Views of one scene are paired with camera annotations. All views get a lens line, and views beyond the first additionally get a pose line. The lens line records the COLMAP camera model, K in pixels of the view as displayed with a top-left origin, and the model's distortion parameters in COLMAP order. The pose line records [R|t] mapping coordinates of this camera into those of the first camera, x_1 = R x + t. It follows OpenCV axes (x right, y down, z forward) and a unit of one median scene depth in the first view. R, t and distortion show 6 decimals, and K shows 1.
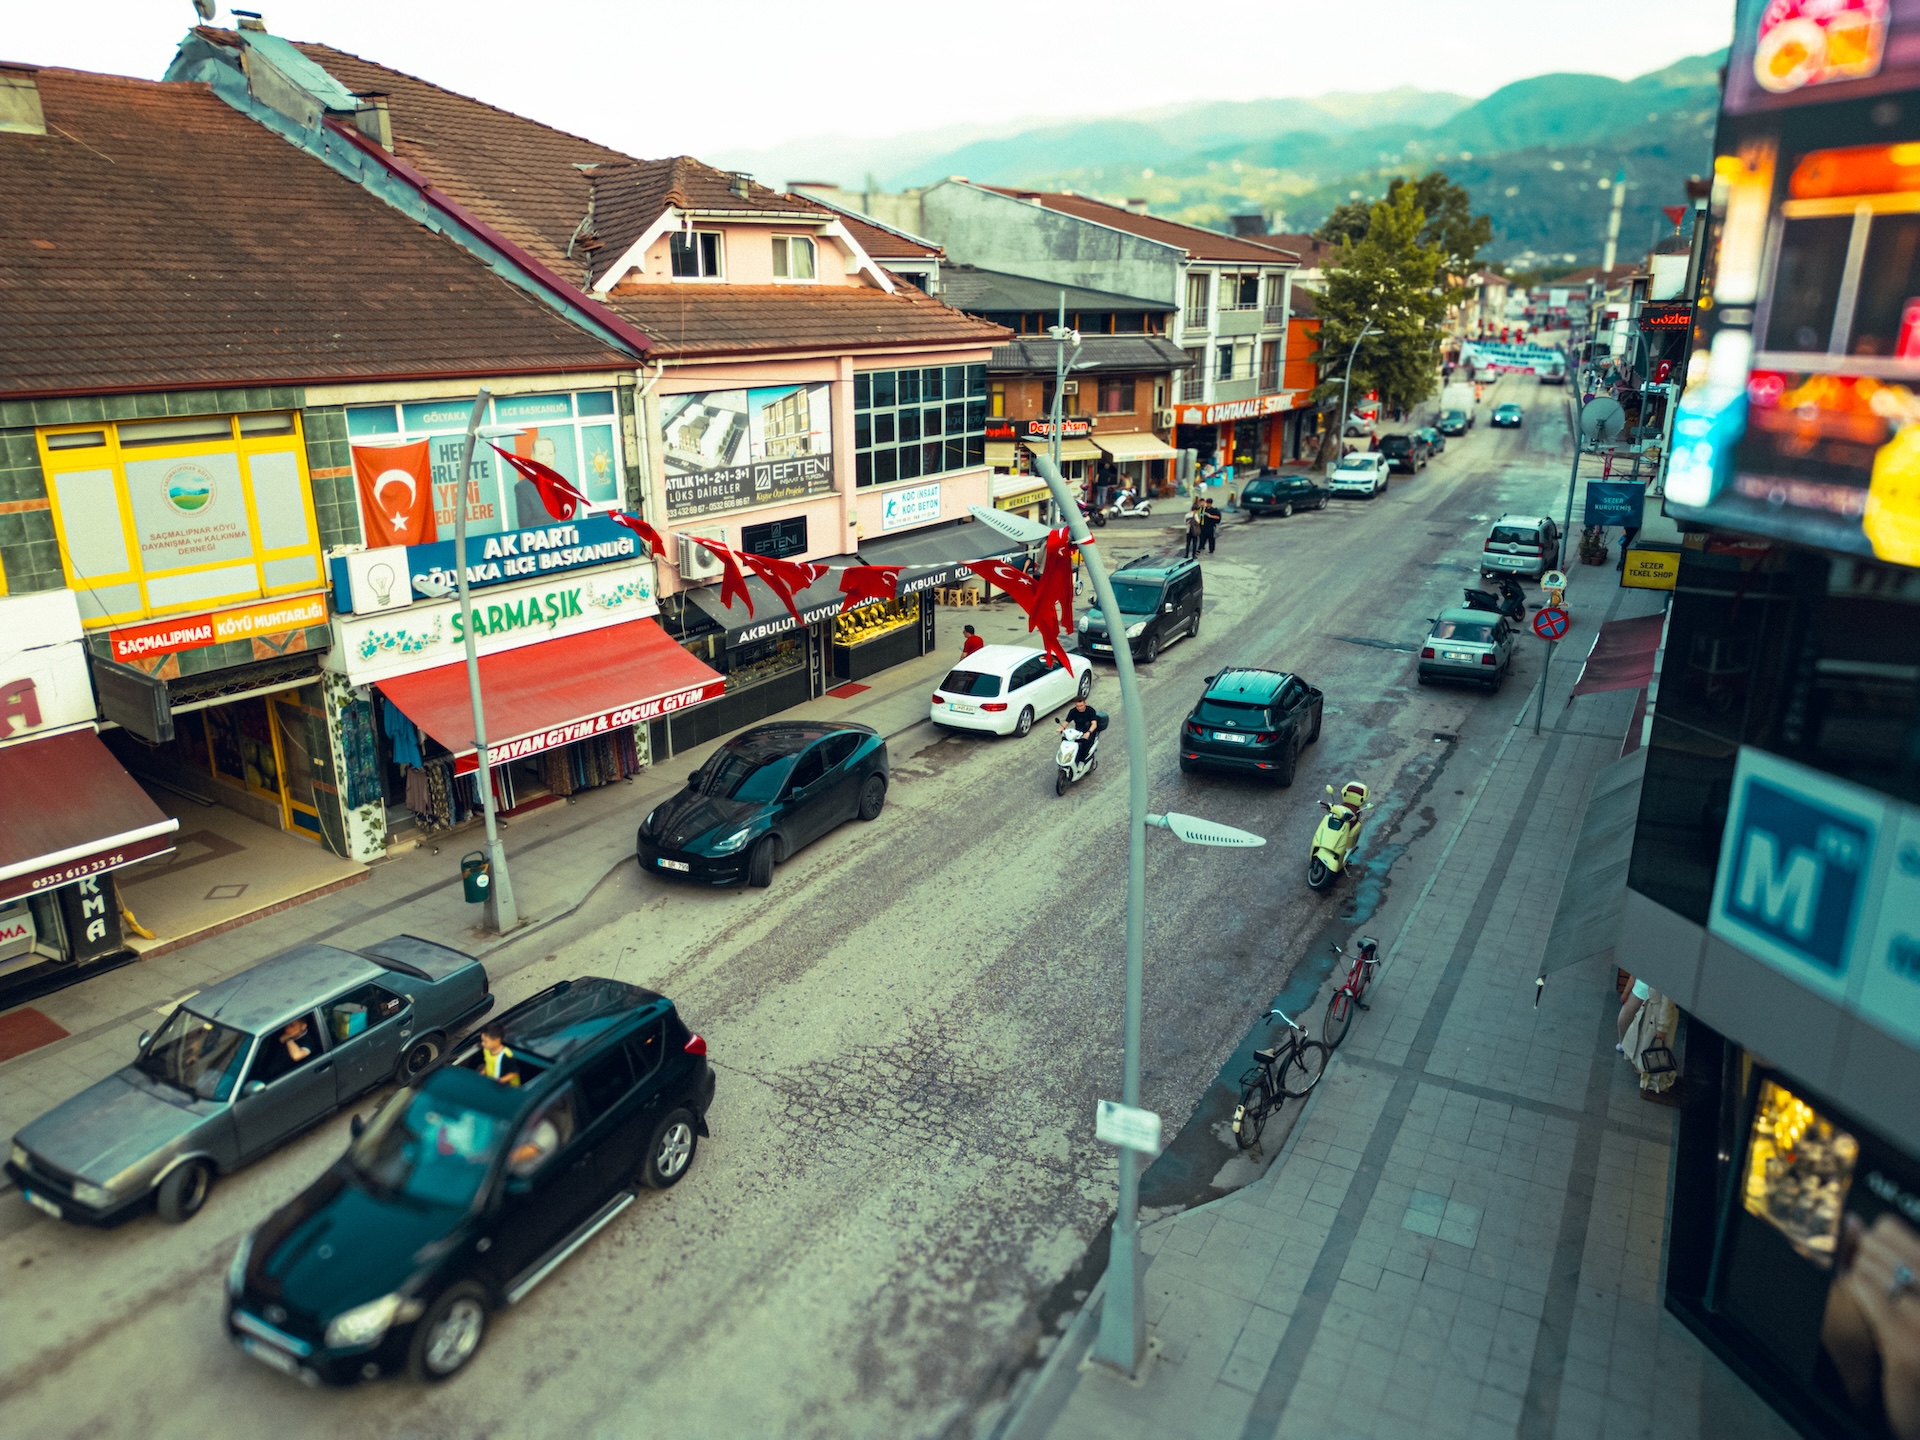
lens RADIAL K [[1348.9, 0, 960.0], [0, 1348.9, 720.0], [0, 0, 1]] dist [0.020493, -0.005496]
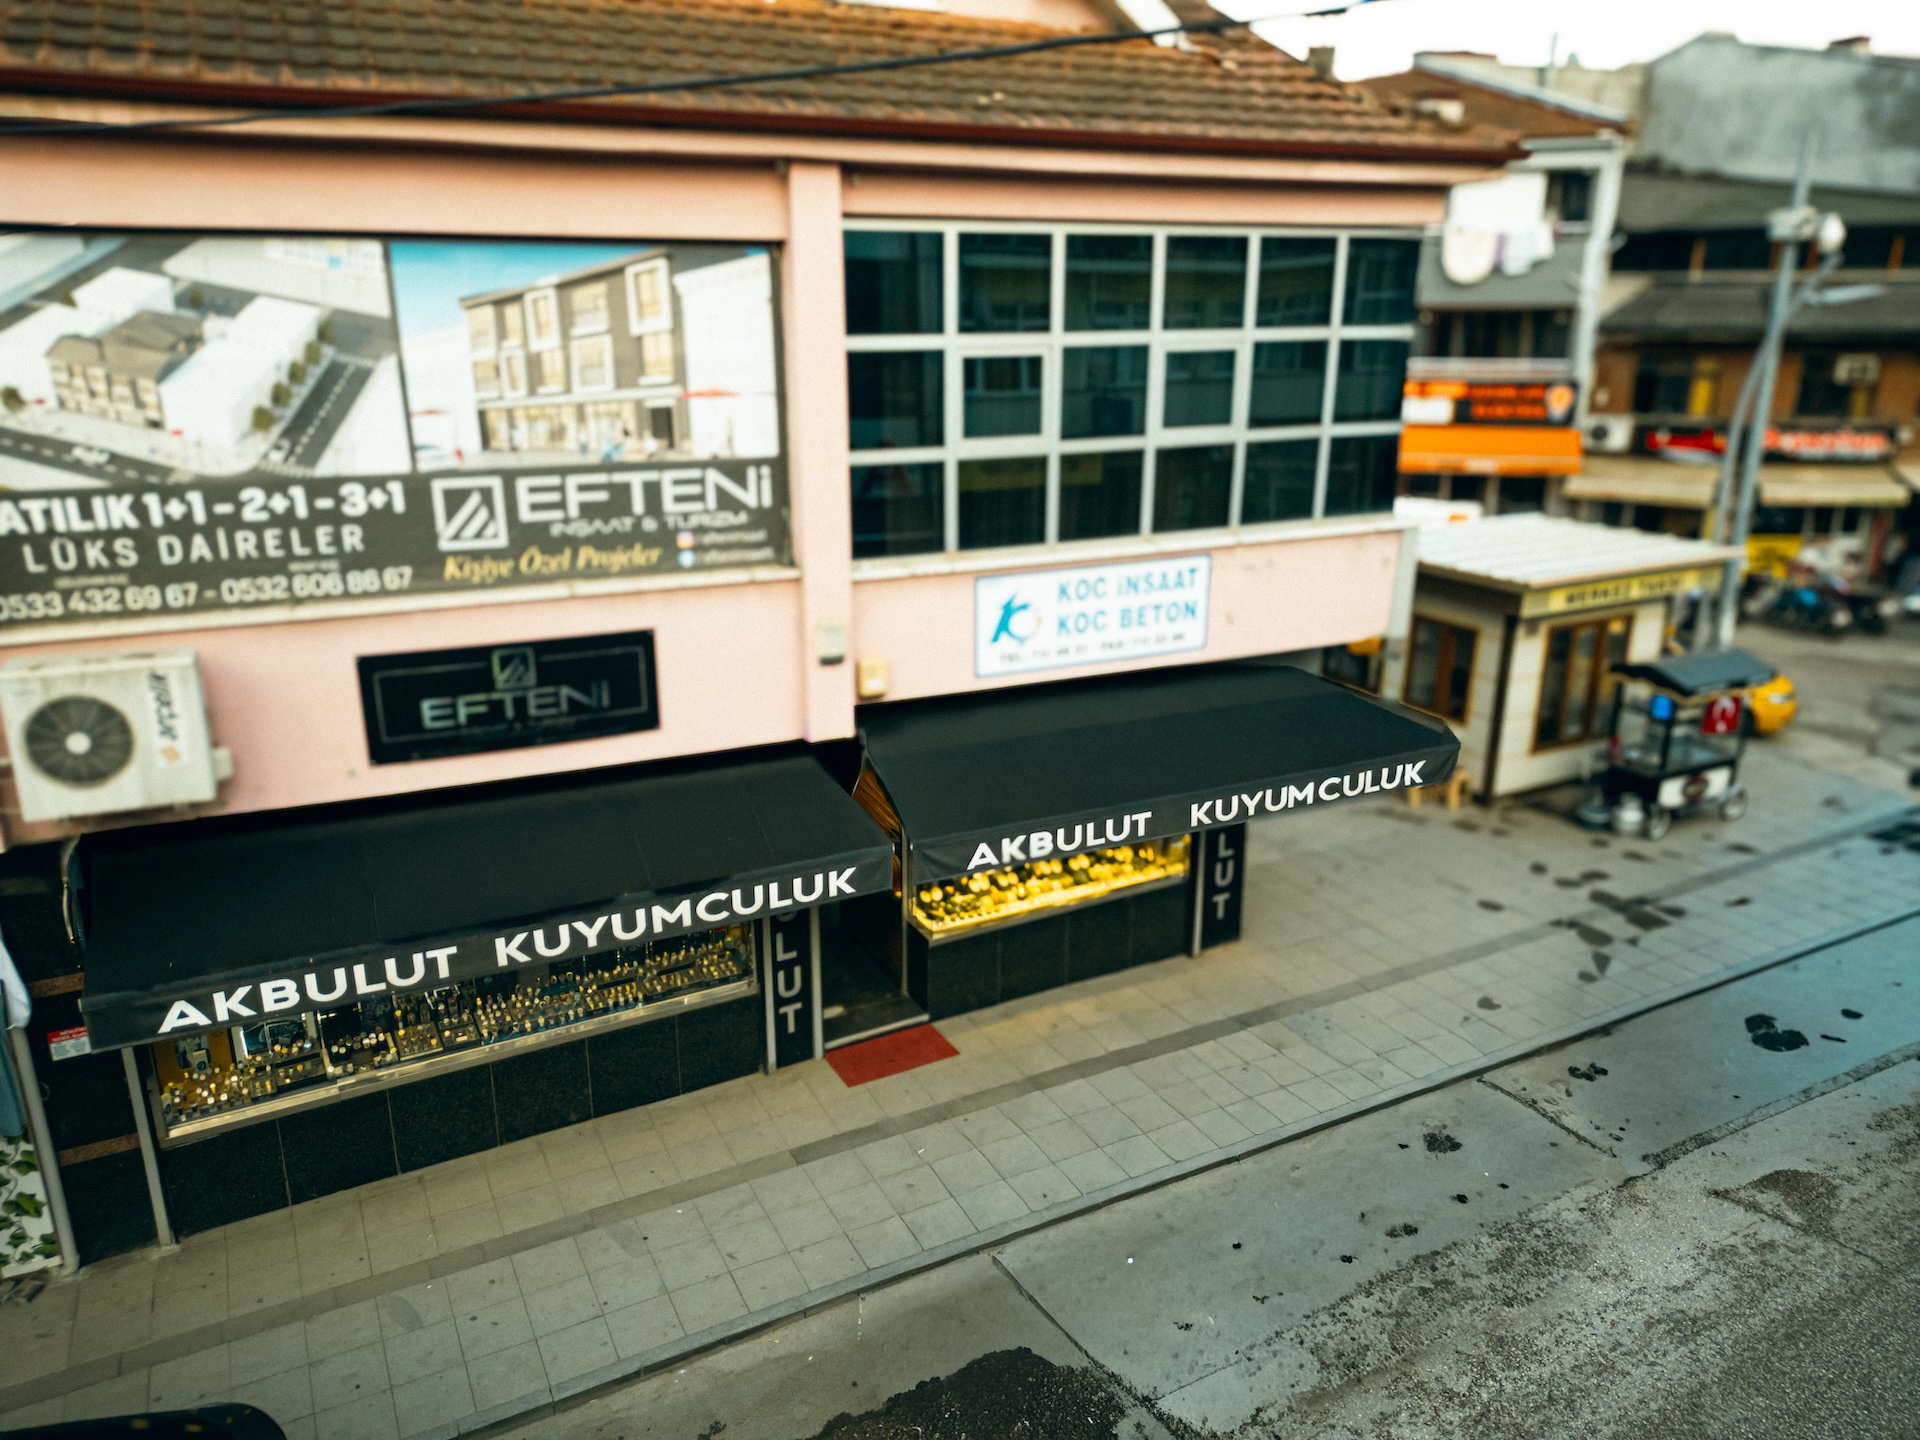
lens RADIAL K [[1348.9, 0, 960.0], [0, 1348.9, 720.0], [0, 0, 1]] dist [0.020493, -0.005496]
pose [[0.858750, 0.156642, -0.487865, 0.128589], [-0.155367, 0.986903, 0.043390, -0.157679], [0.488272, 0.038537, 0.871840, 0.744955]]
